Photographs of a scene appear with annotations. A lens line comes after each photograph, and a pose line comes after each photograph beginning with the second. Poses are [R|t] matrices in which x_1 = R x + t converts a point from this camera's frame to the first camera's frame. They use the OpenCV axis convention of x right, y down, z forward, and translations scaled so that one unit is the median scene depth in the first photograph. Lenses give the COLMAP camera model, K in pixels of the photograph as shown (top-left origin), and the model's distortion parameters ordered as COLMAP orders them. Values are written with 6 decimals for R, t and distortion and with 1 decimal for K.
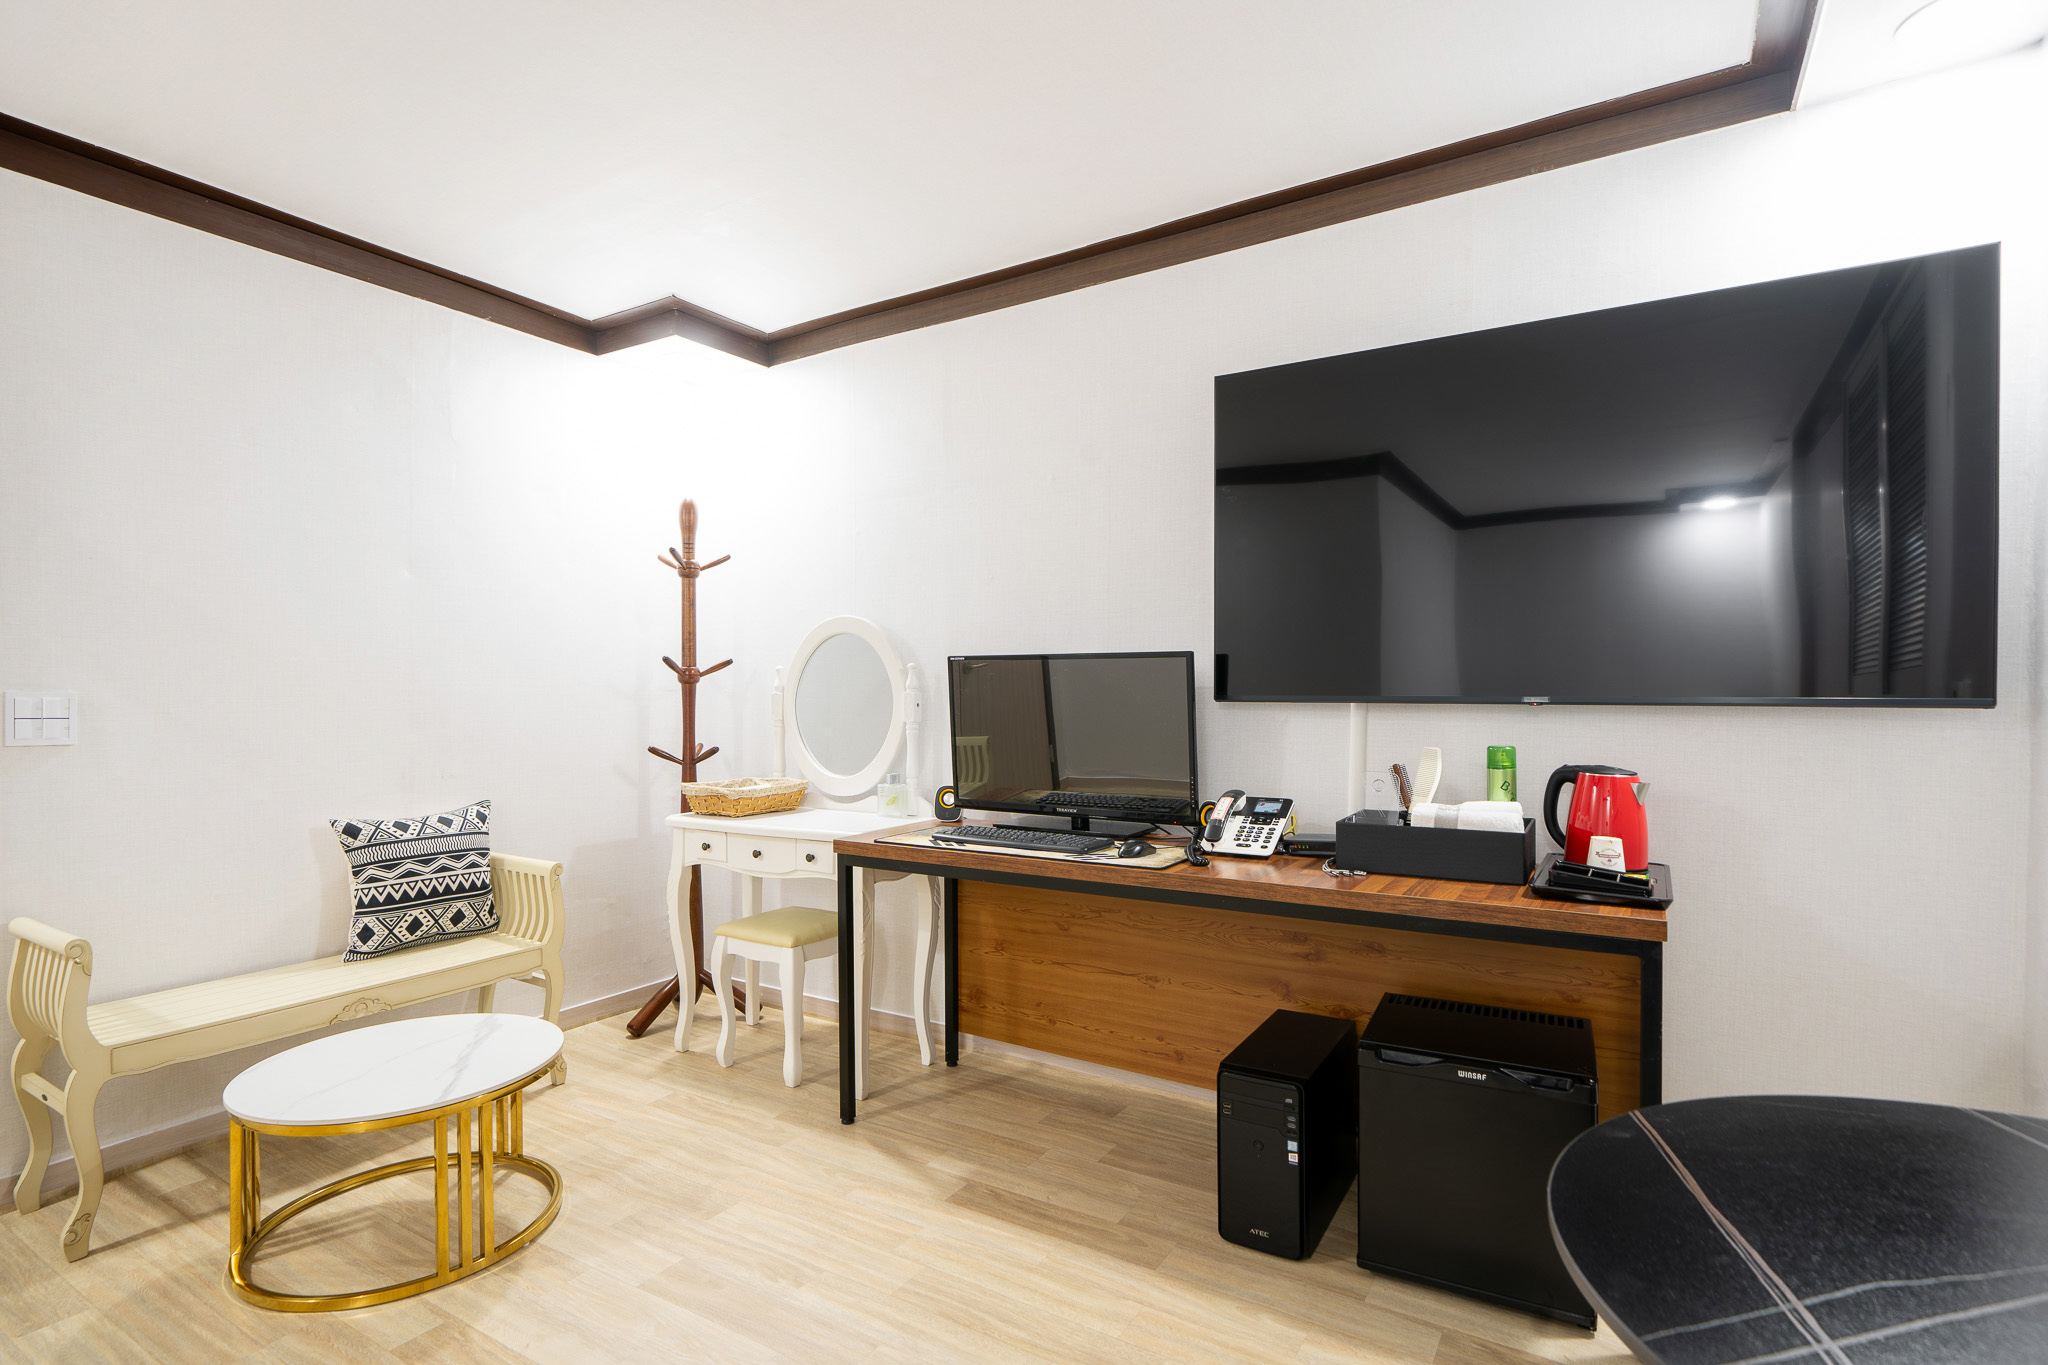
lens RADIAL K [[1025.6, 0, 1017.6], [0, 1025.6, 697.3], [0, 0, 1]] dist [-0.001784, 0.000037]
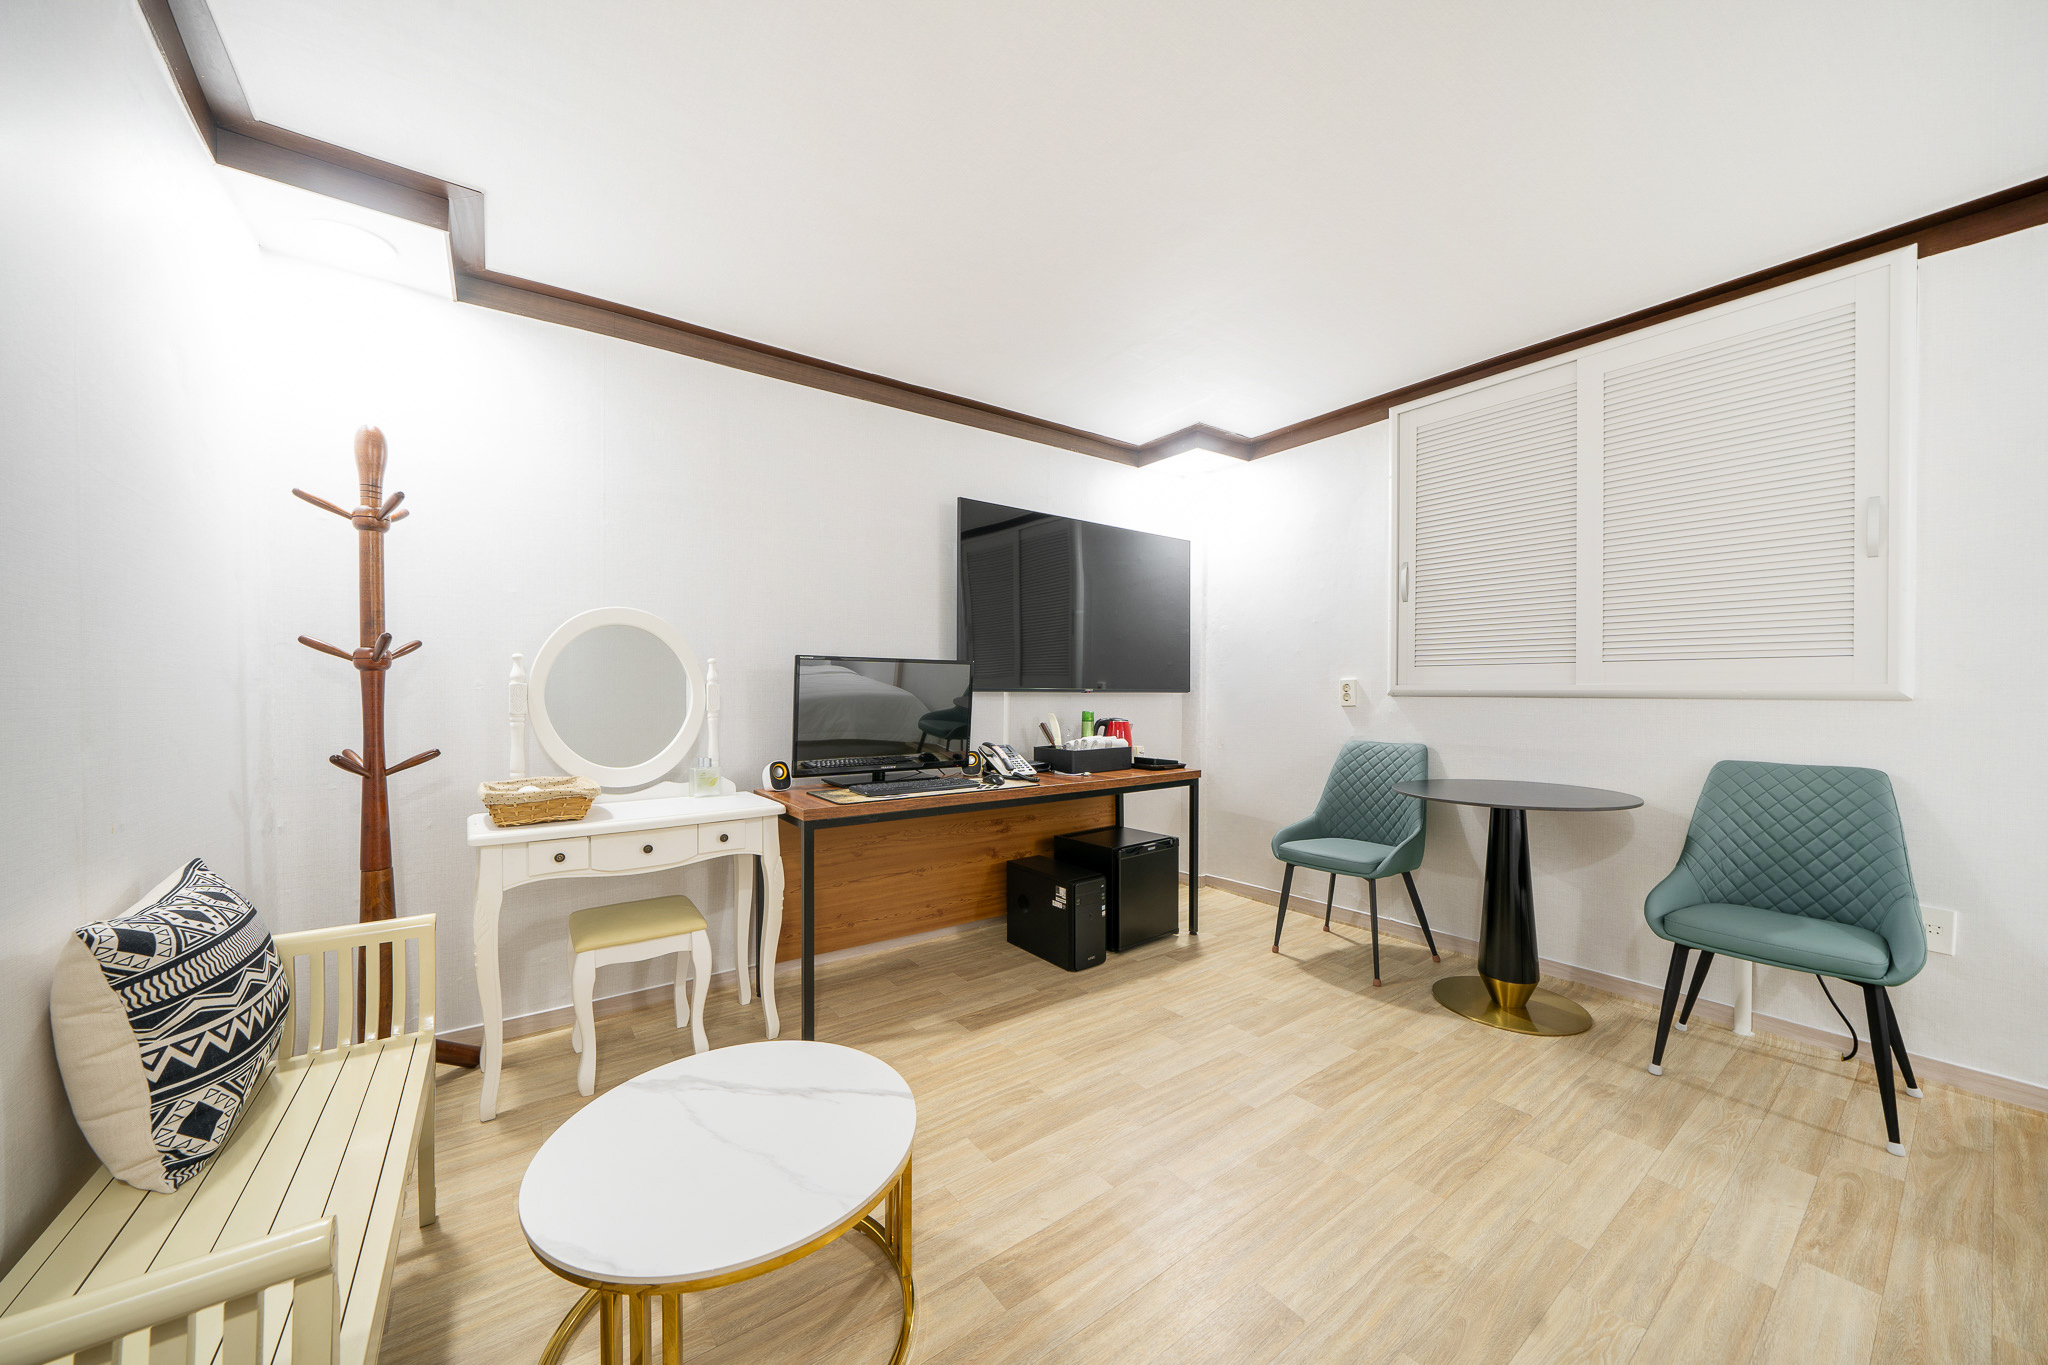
lens RADIAL K [[707.3, 0, 1026.5], [0, 707.3, 696.5], [0, 0, 1]] dist [-0.002307, 0.000068]
pose [[0.372663, -0.004746, 0.927955, -0.835278], [0.006084, 0.999978, 0.002671, 0.009554], [-0.927947, 0.004650, 0.372683, 0.469345]]
